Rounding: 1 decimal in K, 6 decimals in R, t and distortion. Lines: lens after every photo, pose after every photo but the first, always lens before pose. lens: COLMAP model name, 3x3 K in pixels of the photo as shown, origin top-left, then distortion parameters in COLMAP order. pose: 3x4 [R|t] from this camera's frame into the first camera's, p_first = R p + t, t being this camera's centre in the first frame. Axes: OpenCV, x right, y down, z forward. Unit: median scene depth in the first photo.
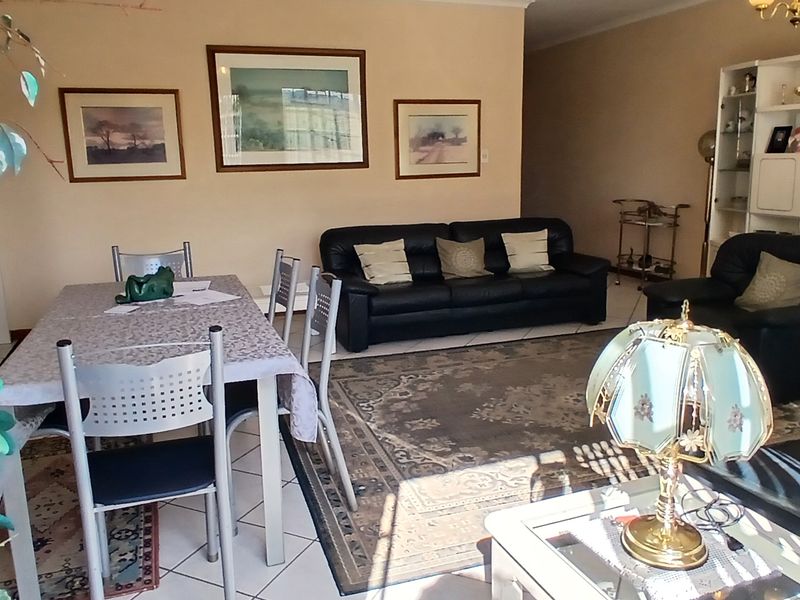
lens RADIAL K [[664.6, 0, 402.6], [0, 664.6, 300.0], [0, 0, 1]] dist [-0.016016, -0.010784]
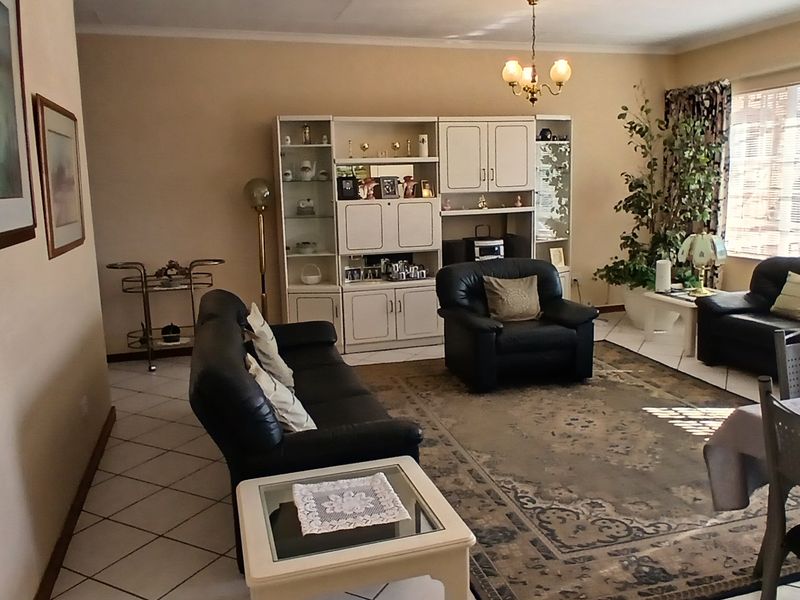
lens RADIAL K [[664.6, 0, 403.1], [0, 664.6, 299.4], [0, 0, 1]] dist [-0.016016, -0.010784]
pose [[0.038175, -0.145225, 0.988662, -0.757566], [0.237159, 0.962432, 0.132215, -0.249842], [-0.970721, 0.229423, 0.071182, 1.157689]]
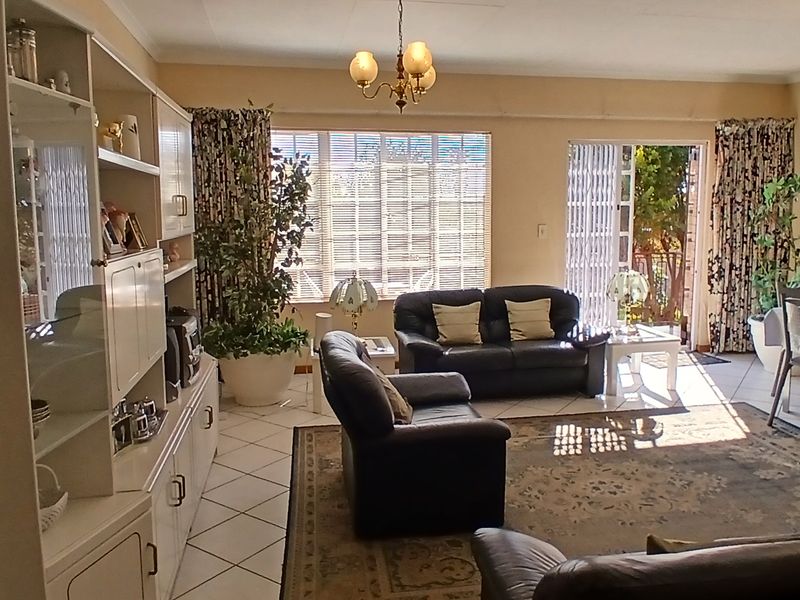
lens RADIAL K [[664.6, 0, 400.3], [0, 664.6, 296.3], [0, 0, 1]] dist [-0.016016, -0.010784]
pose [[-0.987687, 0.025361, 0.154372, 0.410361], [0.074565, 0.943789, 0.322028, -0.423658], [-0.137527, 0.329573, -0.934060, 1.819998]]
